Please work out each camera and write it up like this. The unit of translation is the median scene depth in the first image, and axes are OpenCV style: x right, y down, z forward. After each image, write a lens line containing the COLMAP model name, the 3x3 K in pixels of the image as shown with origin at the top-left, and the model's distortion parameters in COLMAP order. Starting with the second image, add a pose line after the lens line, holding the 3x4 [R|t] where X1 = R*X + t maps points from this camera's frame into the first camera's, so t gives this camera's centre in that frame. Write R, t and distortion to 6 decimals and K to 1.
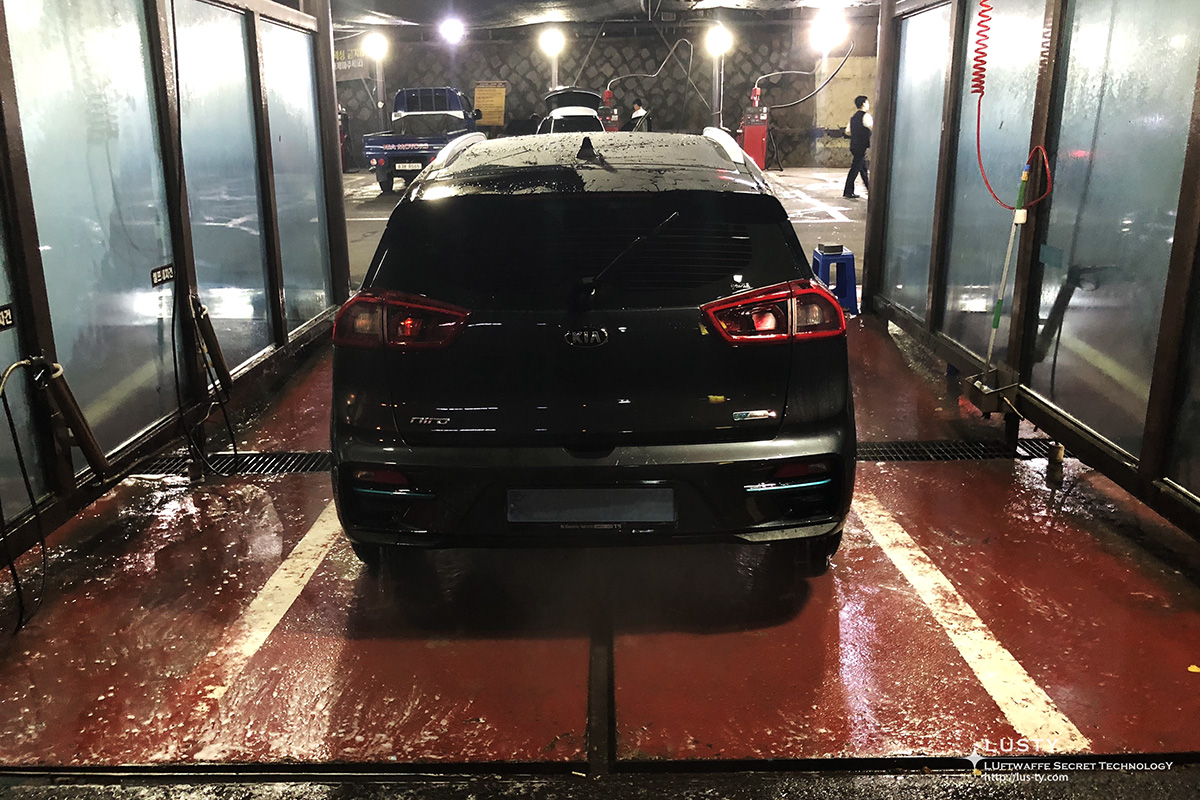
lens RADIAL K [[995.6, 0, 606.7], [0, 995.6, 401.4], [0, 0, 1]] dist [0.006225, -0.002815]
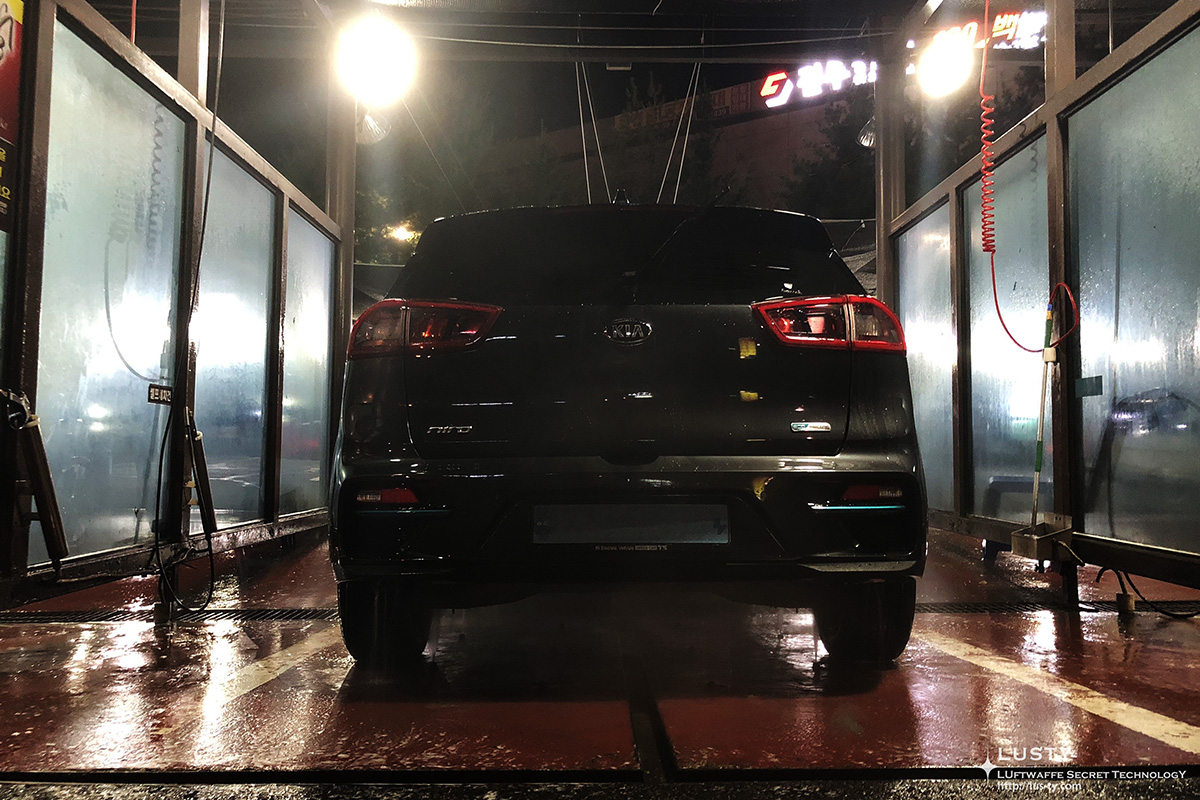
lens RADIAL K [[995.6, 0, 609.3], [0, 995.6, 391.5], [0, 0, 1]] dist [0.006225, -0.002815]
pose [[0.999849, 0.012357, 0.012216, -0.027365], [-0.007671, 0.944738, -0.327737, 0.162058], [-0.015590, 0.327594, 0.944690, 0.087341]]
